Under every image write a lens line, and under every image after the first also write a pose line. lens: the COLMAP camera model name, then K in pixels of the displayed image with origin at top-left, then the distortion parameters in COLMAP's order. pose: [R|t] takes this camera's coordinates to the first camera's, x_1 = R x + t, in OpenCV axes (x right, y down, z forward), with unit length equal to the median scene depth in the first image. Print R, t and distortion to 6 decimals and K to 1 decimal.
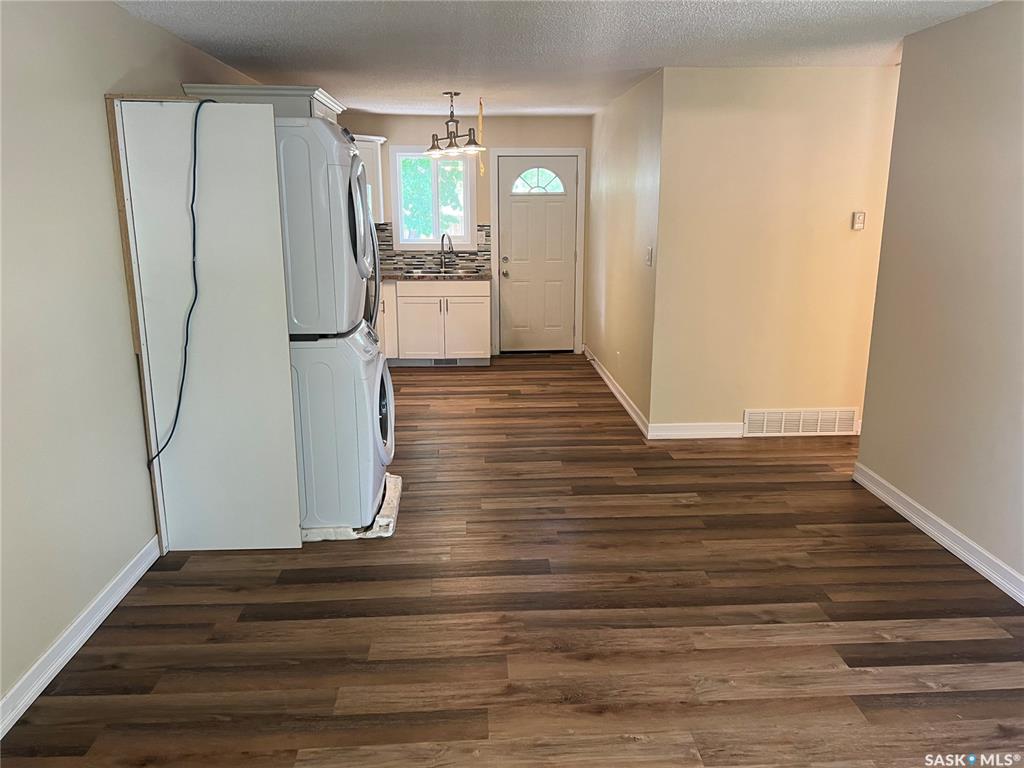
lens RADIAL K [[767.4, 0, 510.6], [0, 767.4, 389.6], [0, 0, 1]] dist [0.046959, -0.050222]
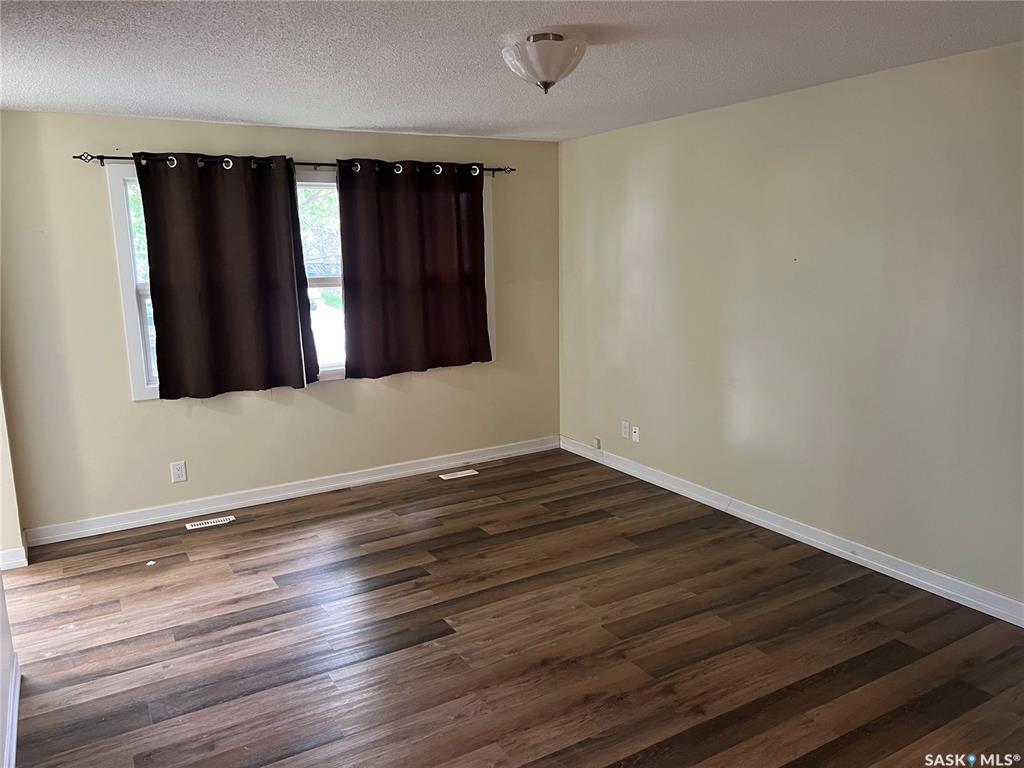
lens RADIAL K [[767.4, 0, 511.5], [0, 767.4, 383.3], [0, 0, 1]] dist [0.046959, -0.050222]
pose [[-0.884068, 0.104824, -0.455451, 0.321888], [-0.096216, 0.912825, 0.396853, -0.225656], [0.457347, 0.394667, -0.796914, 0.846611]]
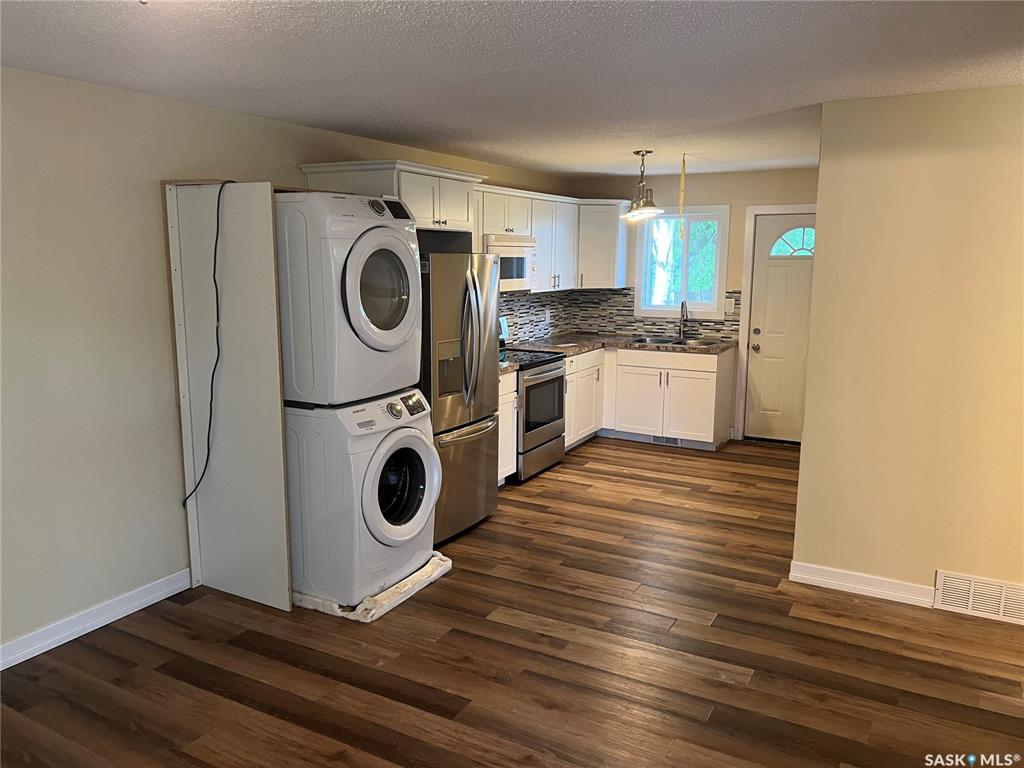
lens RADIAL K [[767.4, 0, 512.1], [0, 767.4, 385.8], [0, 0, 1]] dist [0.046959, -0.050222]
pose [[0.842995, 0.093829, -0.529675, 0.330831], [-0.132425, 0.990565, -0.035286, -0.061595], [0.521367, 0.099888, 0.847466, 0.187905]]
